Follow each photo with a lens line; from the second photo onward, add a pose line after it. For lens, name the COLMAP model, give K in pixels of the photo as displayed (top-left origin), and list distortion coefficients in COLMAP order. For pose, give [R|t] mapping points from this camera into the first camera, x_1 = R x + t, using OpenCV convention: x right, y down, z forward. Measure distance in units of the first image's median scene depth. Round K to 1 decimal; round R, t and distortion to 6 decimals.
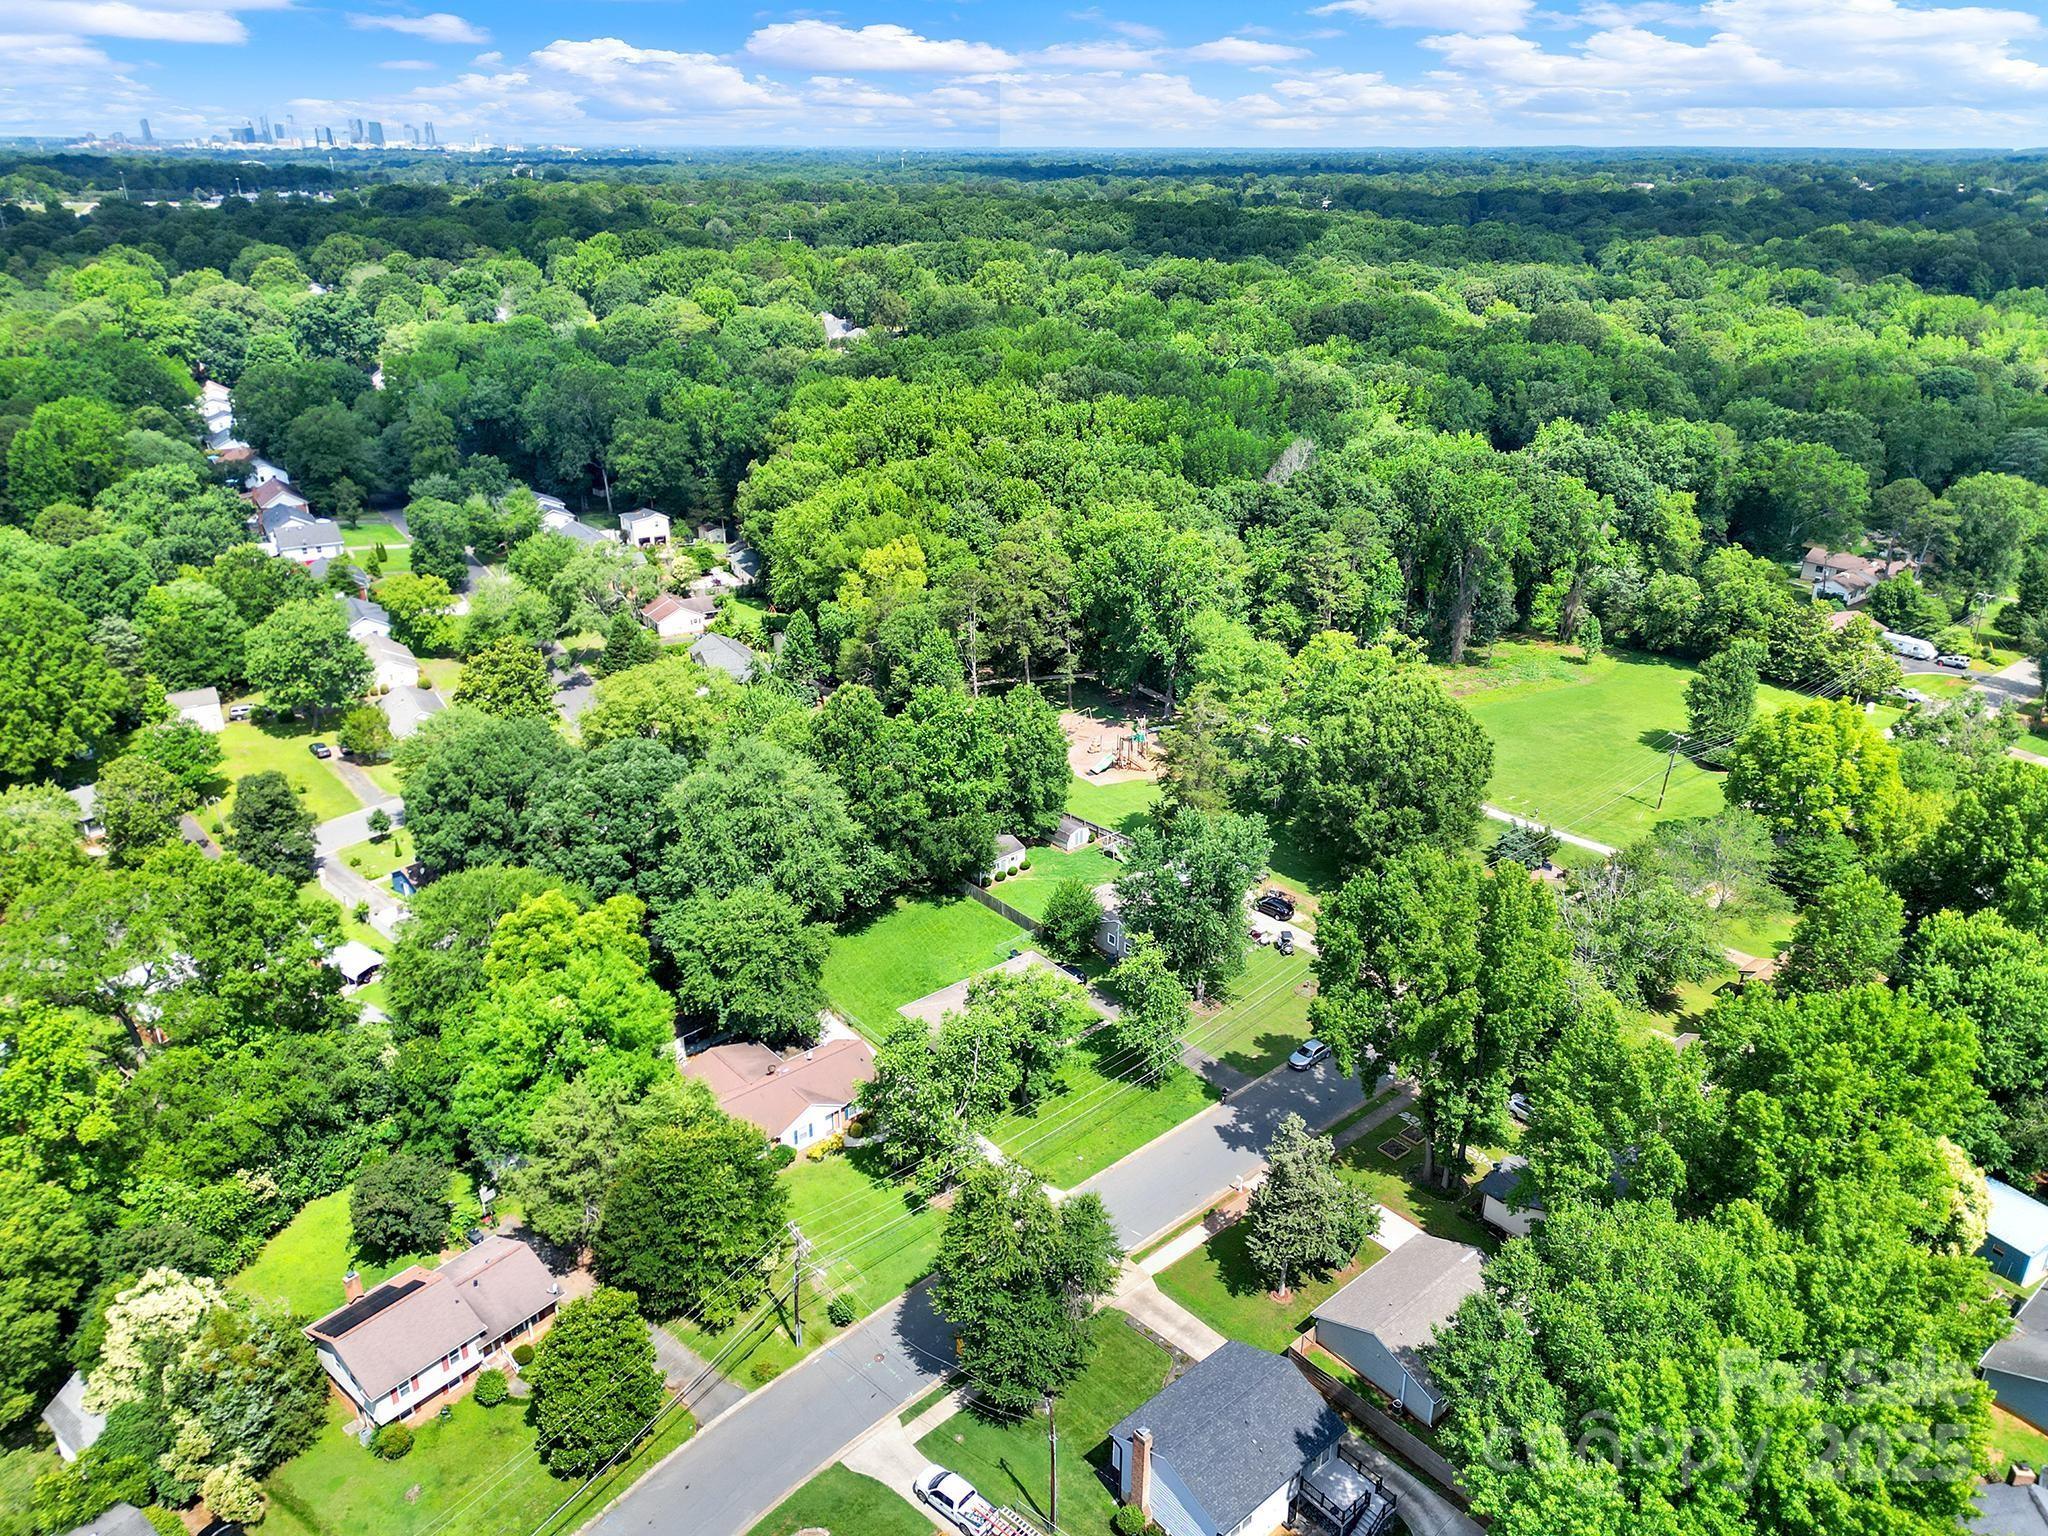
lens RADIAL K [[1397.0, 0, 1027.9], [0, 1397.0, 796.3], [0, 0, 1]] dist [0.100817, -0.112903]
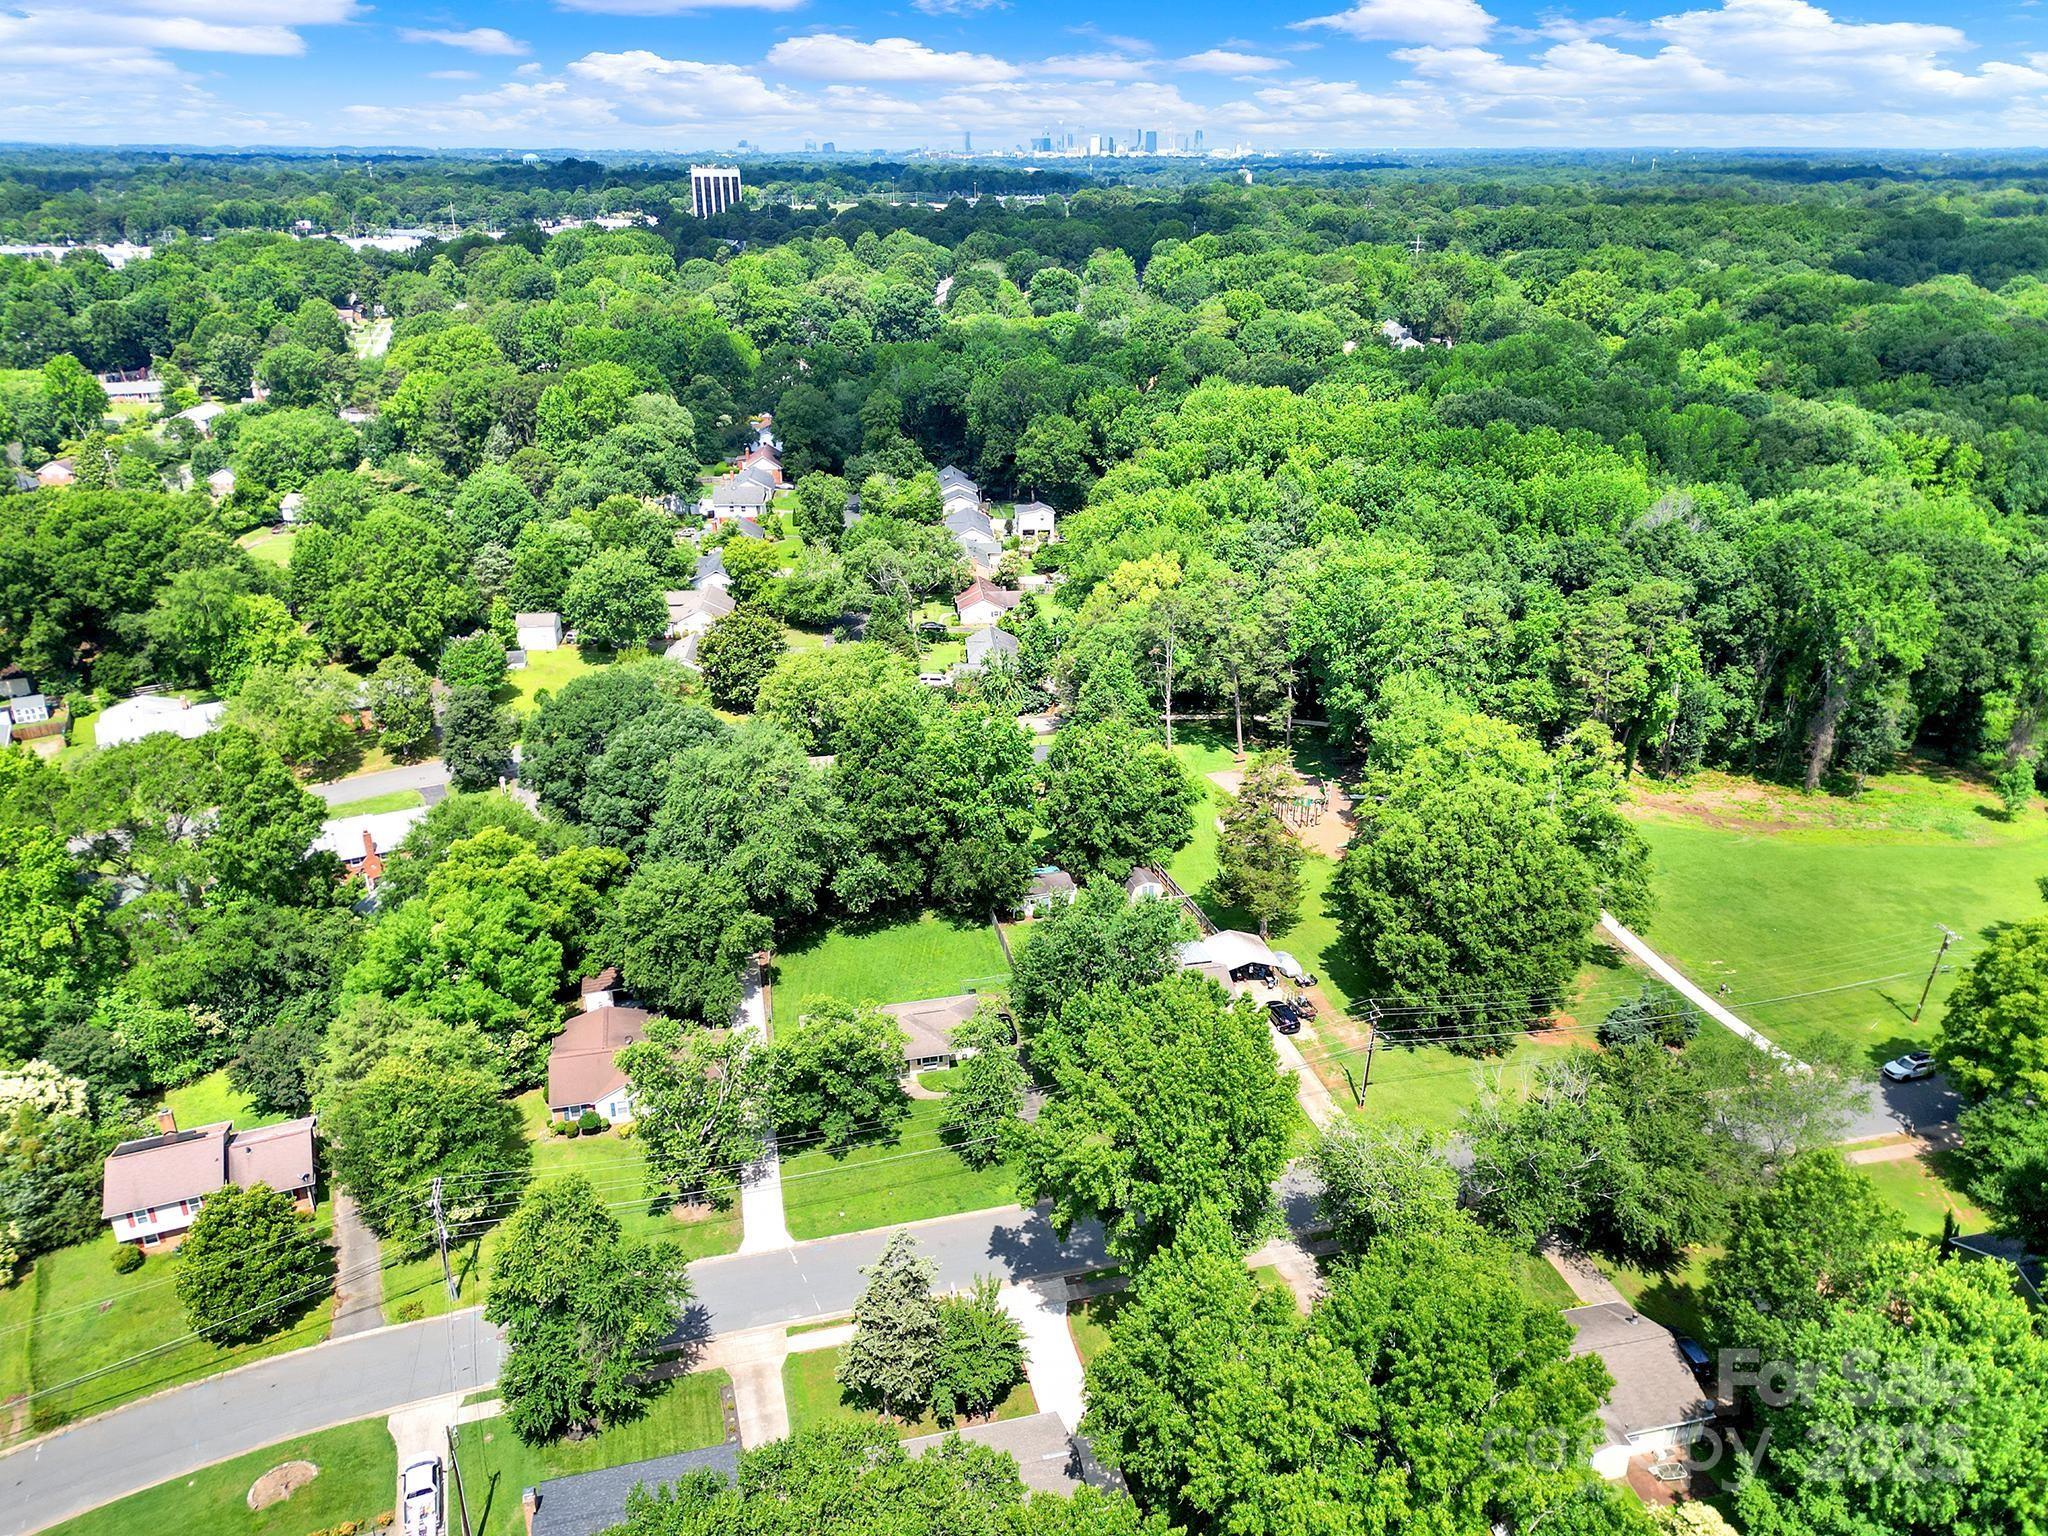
lens RADIAL K [[1418.3, 0, 1024.0], [0, 1418.3, 768.0], [0, 0, 1]] dist [0.058719, -0.047992]
pose [[0.895113, 0.177732, -0.408882, 0.270086], [-0.186595, 0.982263, 0.018481, -0.042905], [0.404914, 0.059753, 0.912400, 0.087814]]
